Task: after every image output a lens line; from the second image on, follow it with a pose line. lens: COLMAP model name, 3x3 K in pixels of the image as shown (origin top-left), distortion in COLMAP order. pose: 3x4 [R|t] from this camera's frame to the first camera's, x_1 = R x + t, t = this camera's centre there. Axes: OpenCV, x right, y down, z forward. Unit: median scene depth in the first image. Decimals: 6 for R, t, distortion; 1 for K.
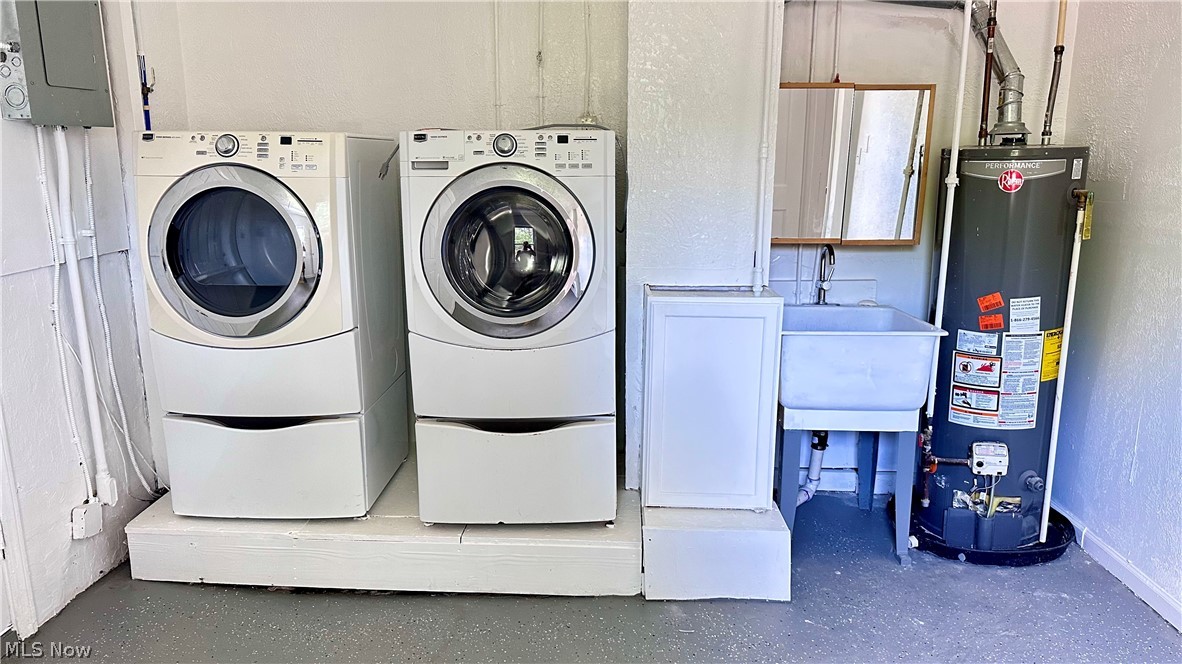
lens RADIAL K [[839.5, 0, 589.6], [0, 839.5, 334.4], [0, 0, 1]] dist [0.005126, -0.001051]
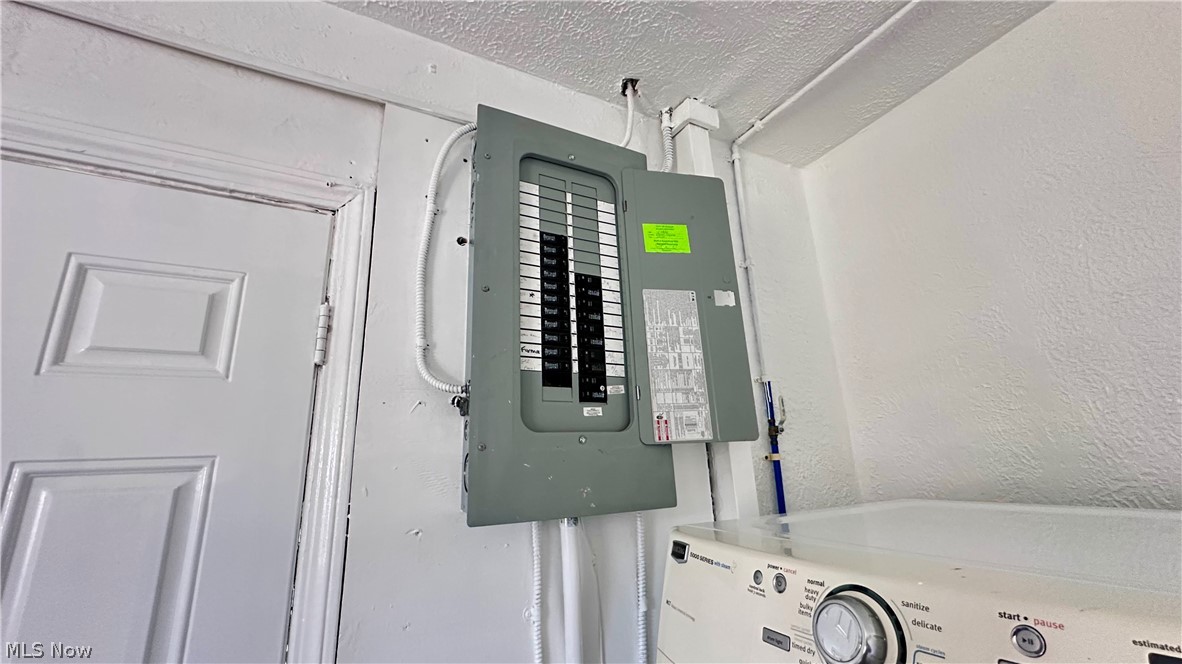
lens RADIAL K [[476.1, 0, 586.6], [0, 476.1, 333.2], [0, 0, 1]] dist [-0.006845, 0.000825]
pose [[0.500816, -0.256032, -0.826820, -0.273187], [-0.145015, 0.916927, -0.371773, -0.200712], [0.853319, 0.306091, 0.422083, 0.694601]]
